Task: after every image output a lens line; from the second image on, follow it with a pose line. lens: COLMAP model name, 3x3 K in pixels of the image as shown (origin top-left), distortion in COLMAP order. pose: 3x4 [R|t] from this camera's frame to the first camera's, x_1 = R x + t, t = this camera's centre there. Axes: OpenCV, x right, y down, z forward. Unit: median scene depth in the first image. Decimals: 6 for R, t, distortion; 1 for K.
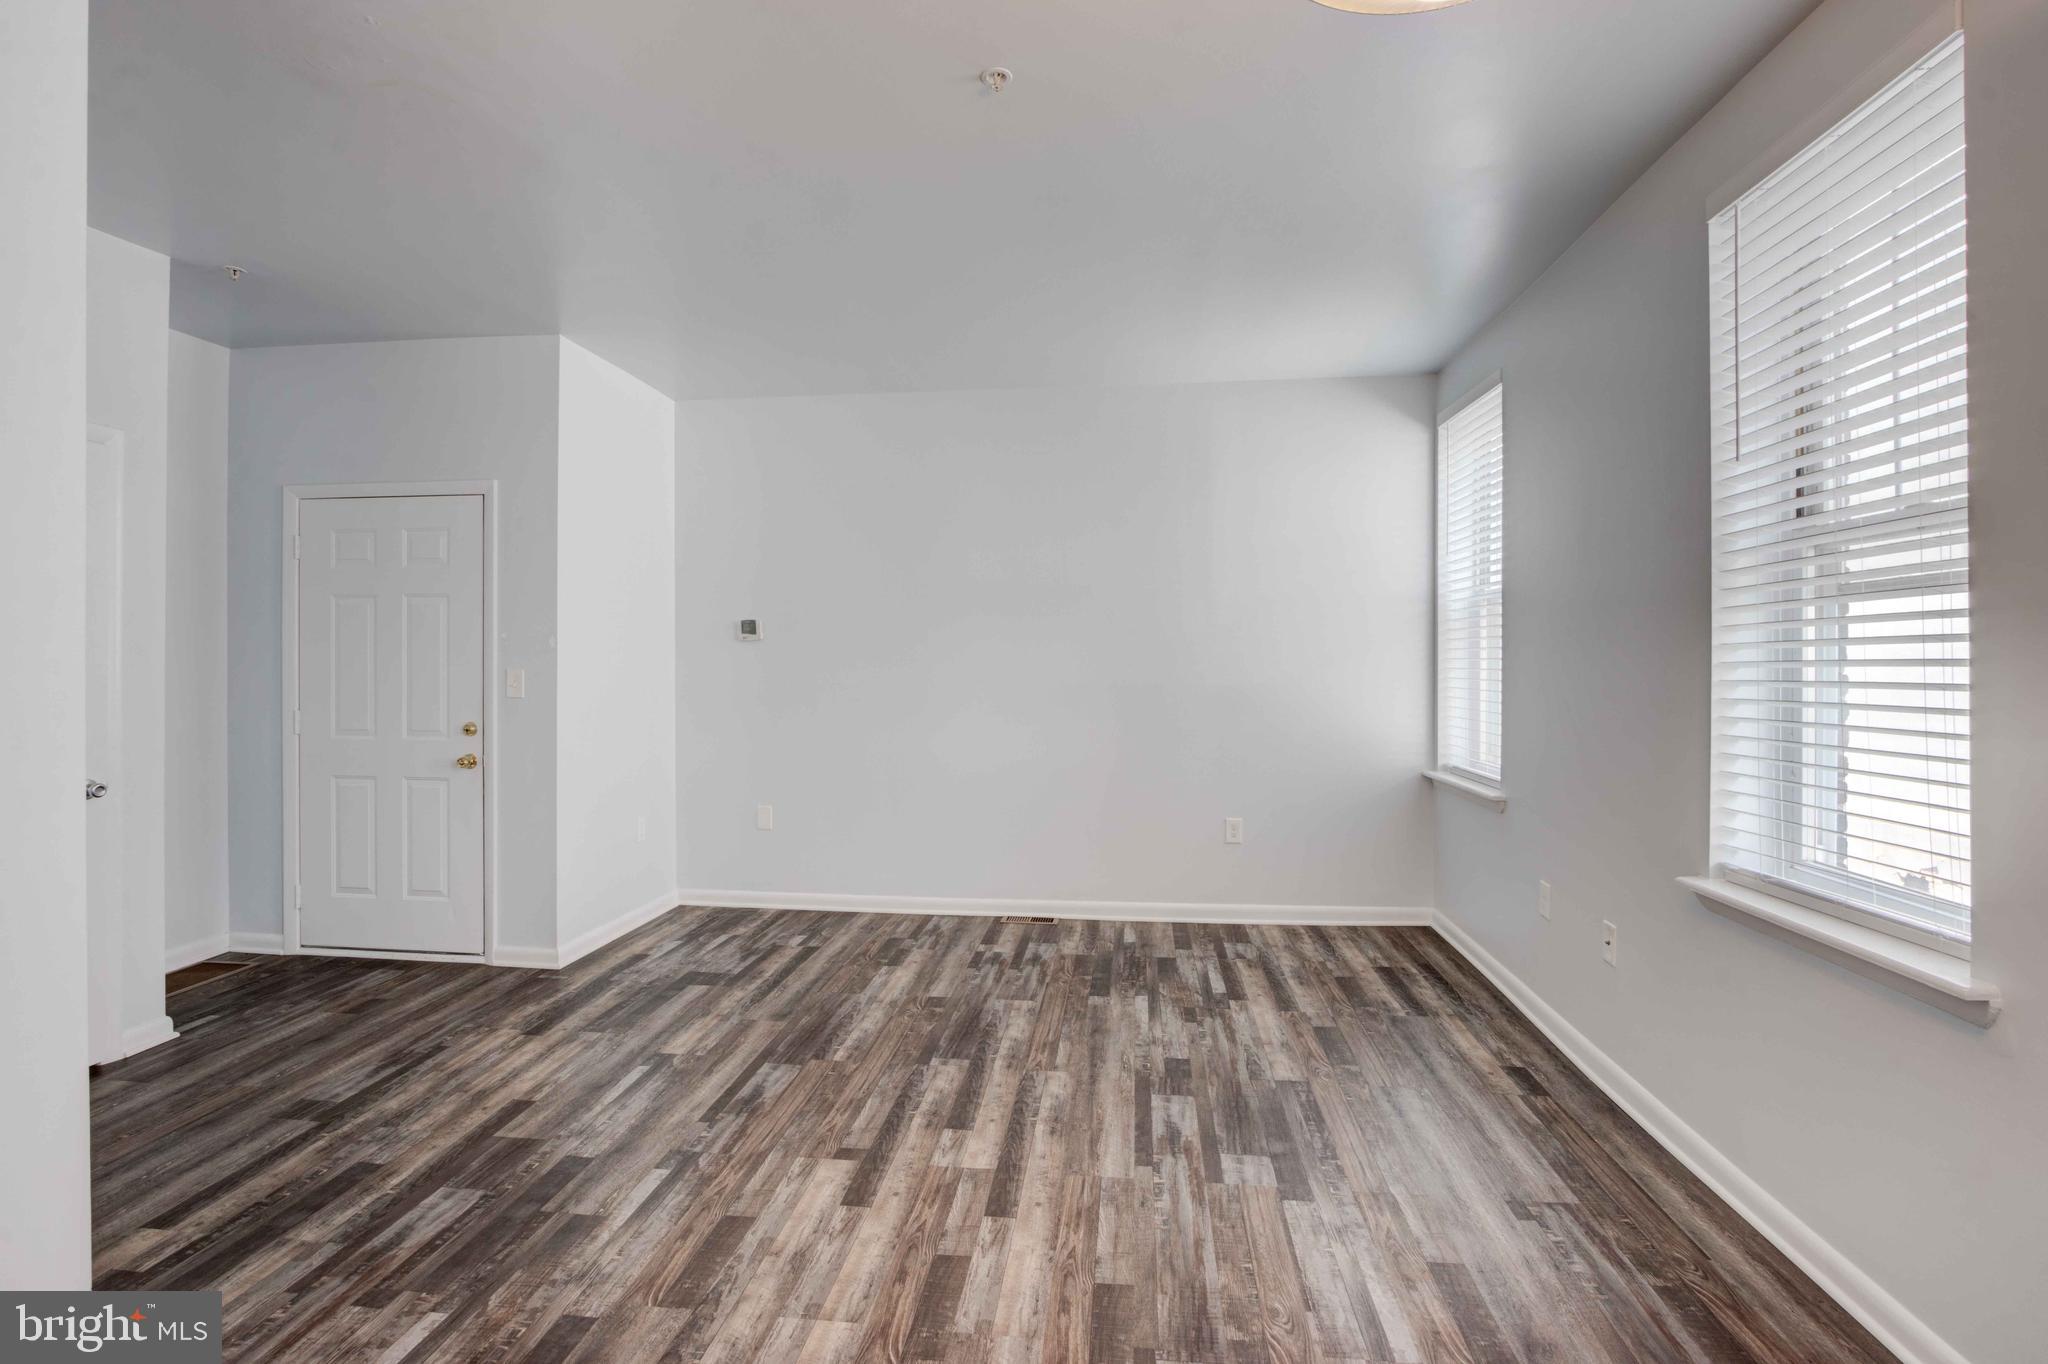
lens RADIAL K [[955.3, 0, 1023.0], [0, 955.3, 658.9], [0, 0, 1]] dist [-0.015169, 0.000982]
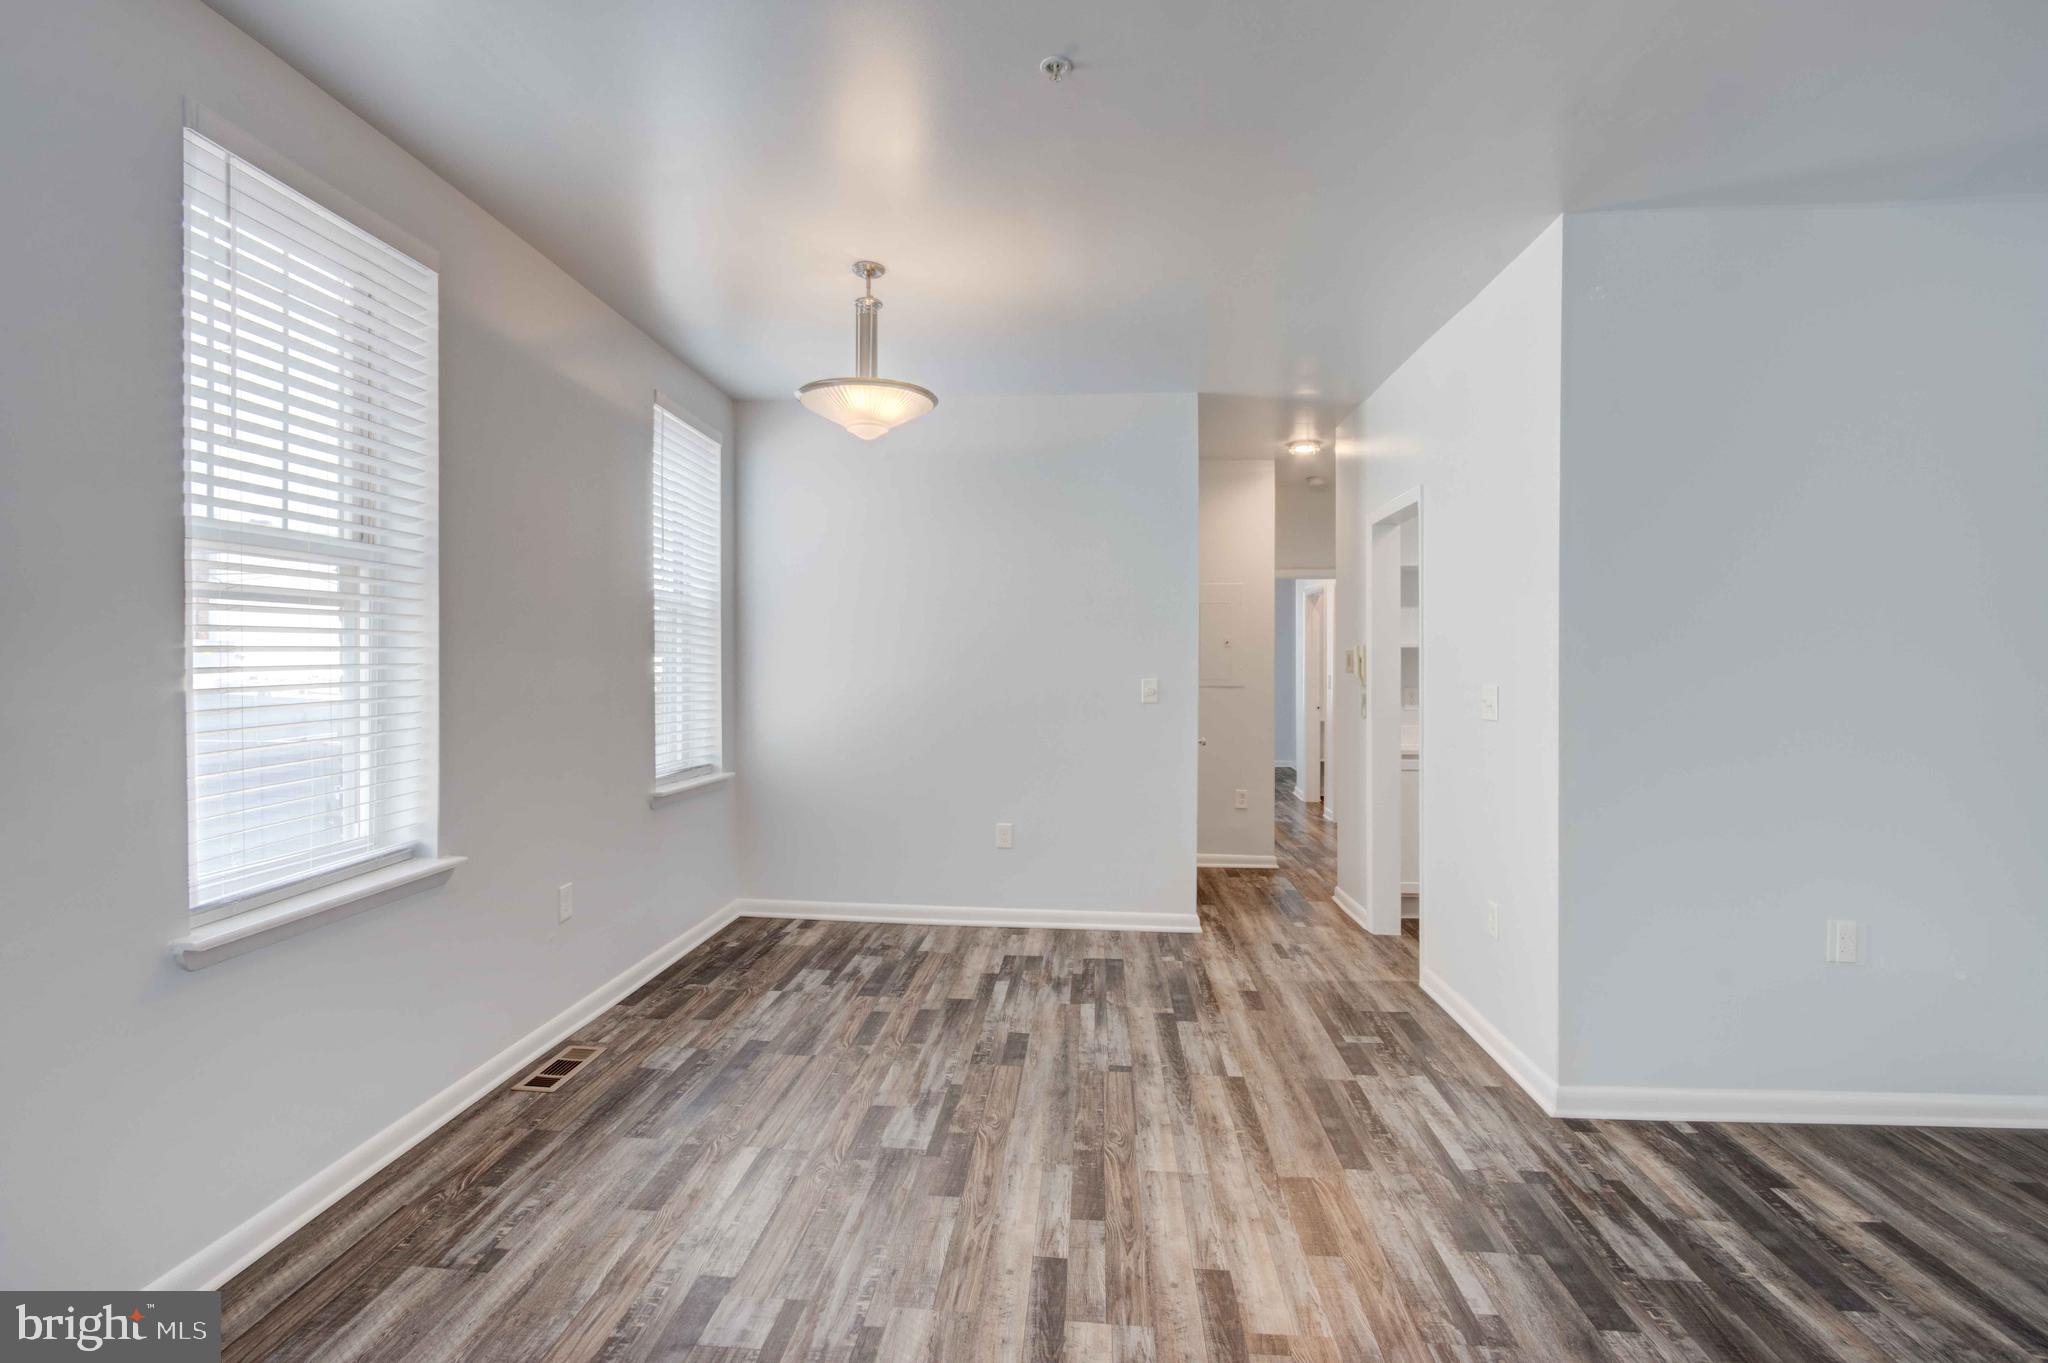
lens RADIAL K [[987.9, 0, 1025.5], [0, 987.9, 671.3], [0, 0, 1]] dist [-0.014124, 0.001109]
pose [[-0.999116, -0.001952, -0.041982, 0.043175], [-0.002482, 0.999918, 0.012571, -0.007935], [0.041954, 0.012664, -0.999039, 1.993779]]
